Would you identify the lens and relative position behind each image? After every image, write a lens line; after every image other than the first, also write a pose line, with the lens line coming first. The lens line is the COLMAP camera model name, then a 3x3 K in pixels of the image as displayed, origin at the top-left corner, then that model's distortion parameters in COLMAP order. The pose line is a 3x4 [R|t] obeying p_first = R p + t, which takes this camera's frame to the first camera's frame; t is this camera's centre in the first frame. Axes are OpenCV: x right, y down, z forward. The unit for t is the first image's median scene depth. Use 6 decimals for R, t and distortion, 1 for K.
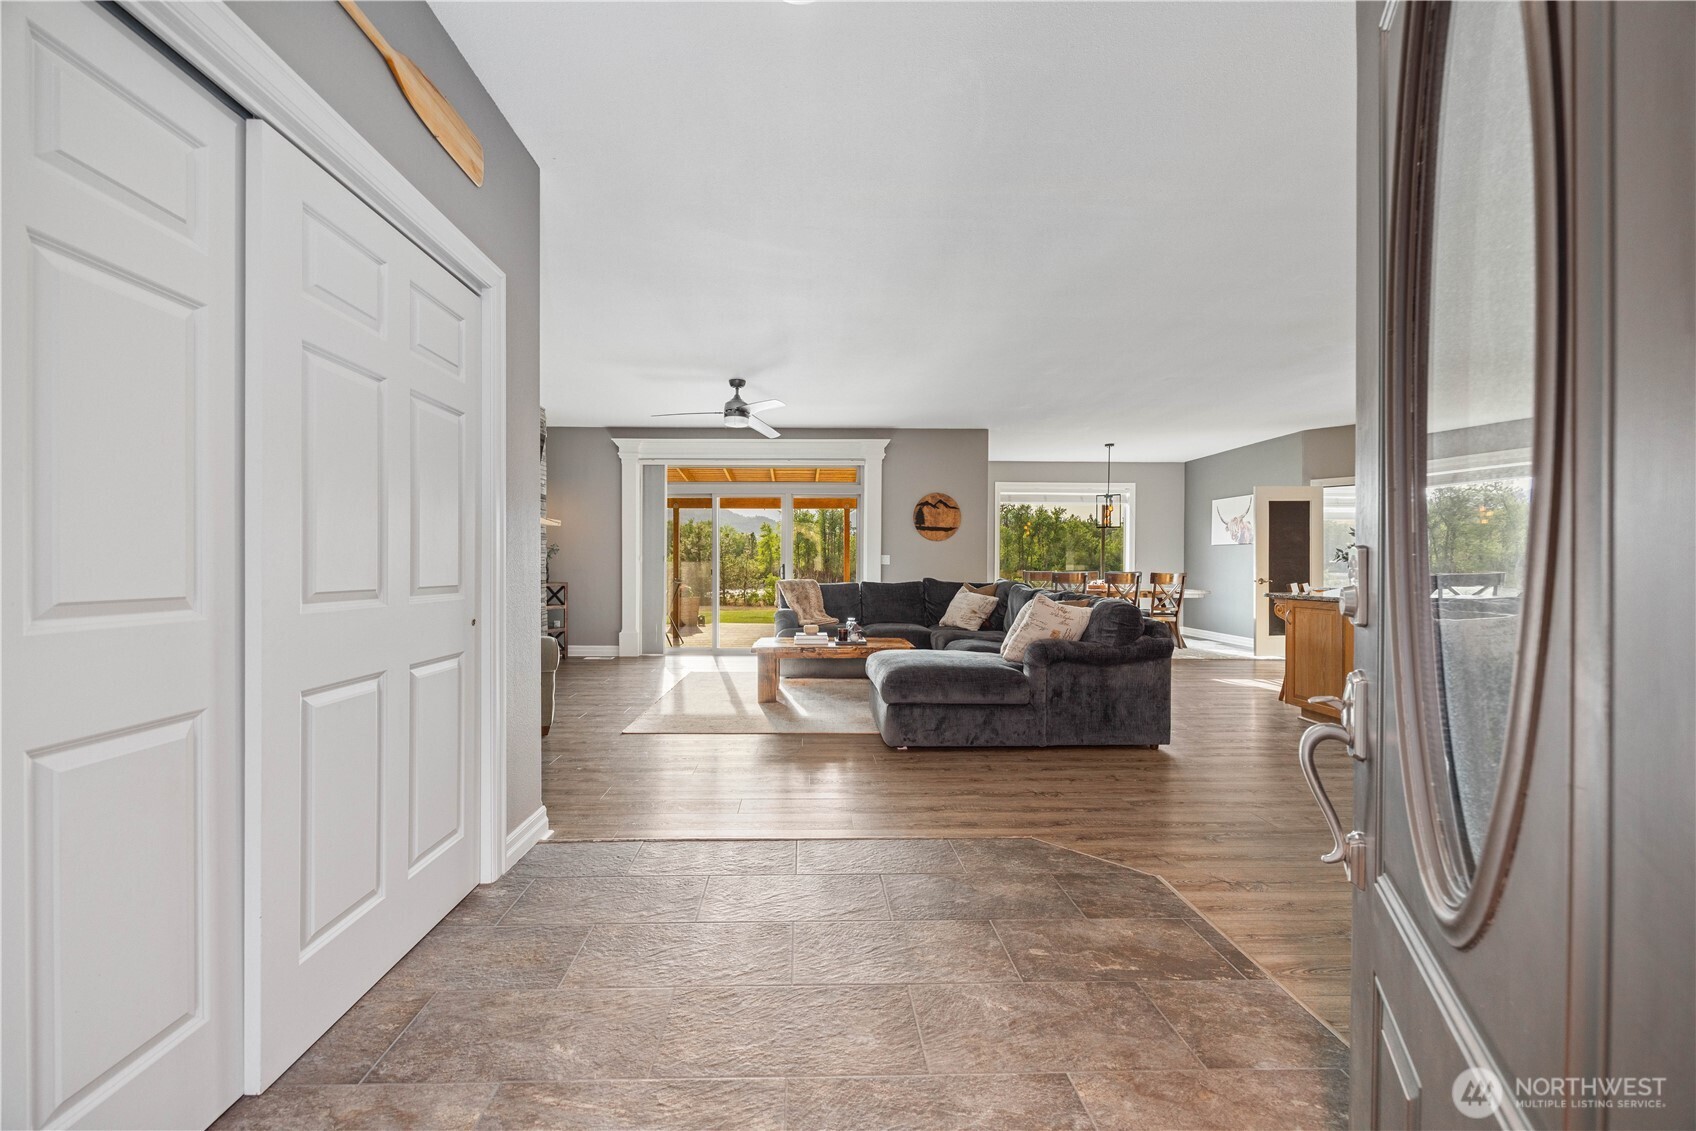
lens RADIAL K [[672.5, 0, 847.6], [0, 672.5, 578.9], [0, 0, 1]] dist [-0.003509, 0.000109]
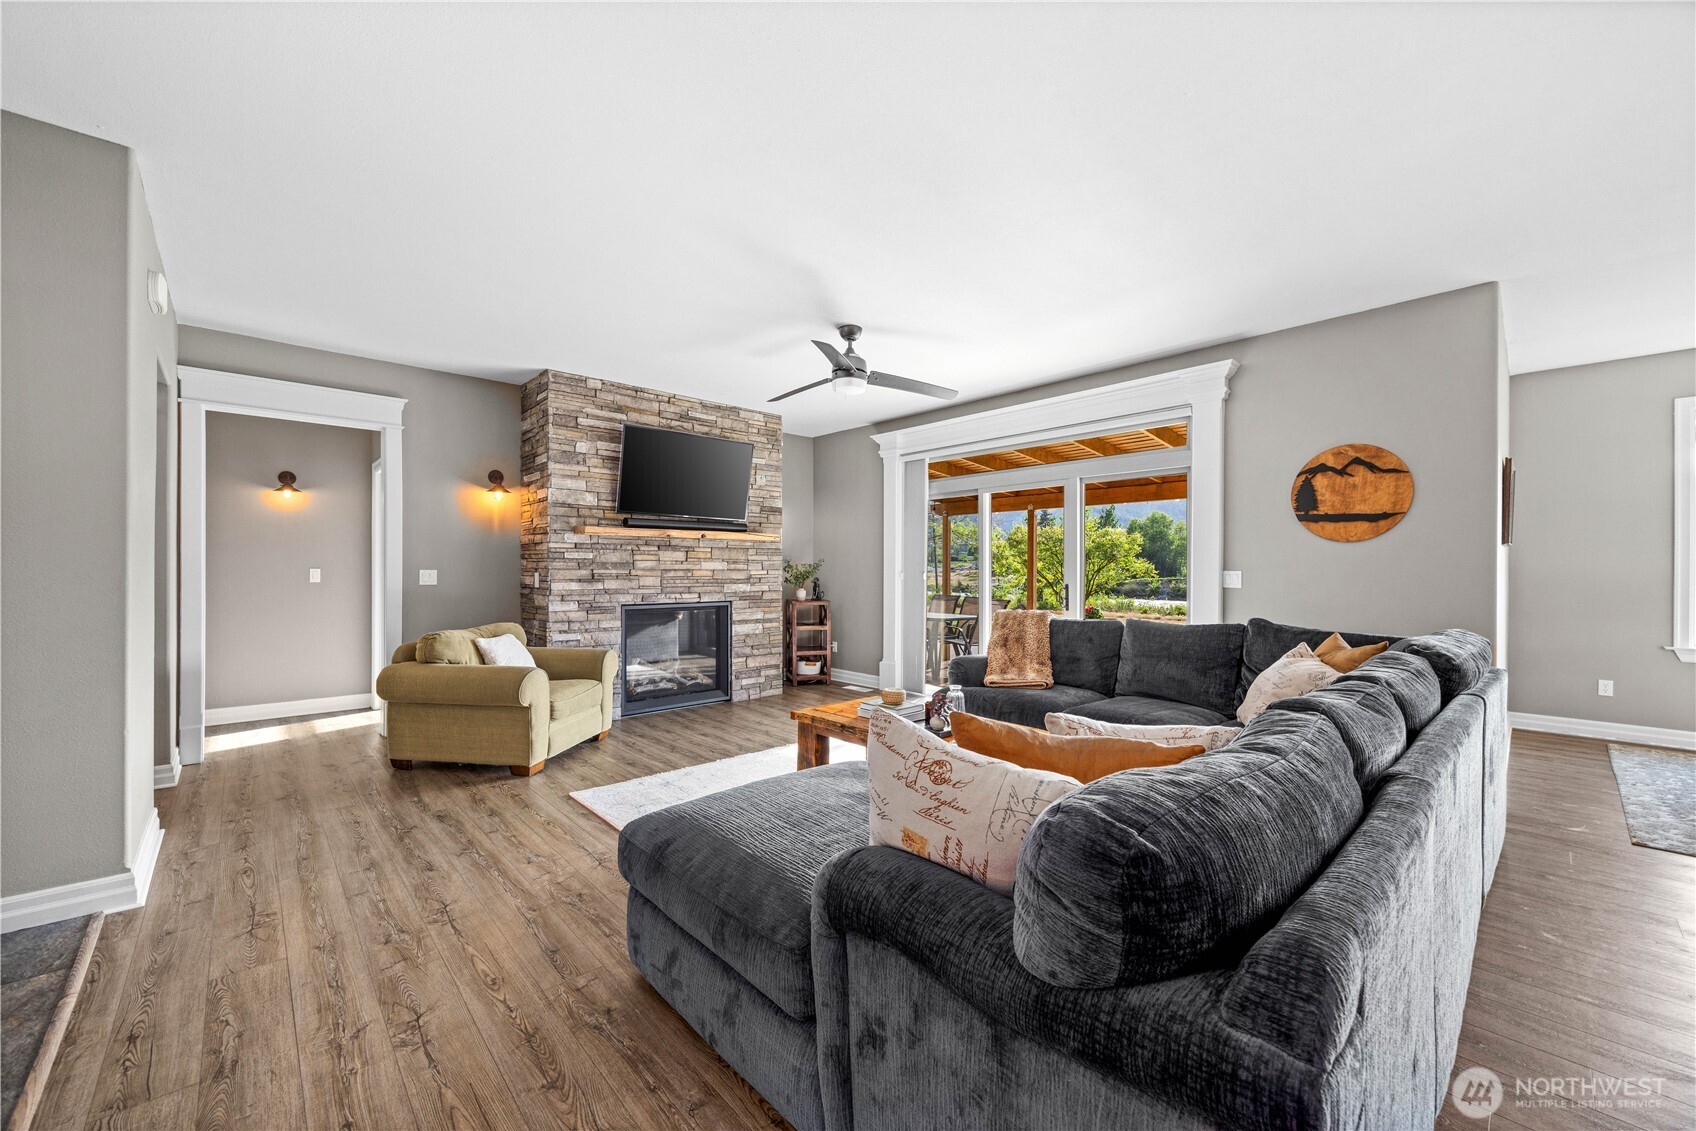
lens RADIAL K [[672.5, 0, 841.2], [0, 672.5, 564.6], [0, 0, 1]] dist [-0.003509, 0.000109]
pose [[0.617873, -0.003565, -0.786270, 0.288682], [-0.020164, 0.999589, -0.020378, -0.023350], [0.786019, 0.028445, 0.617547, 0.412013]]
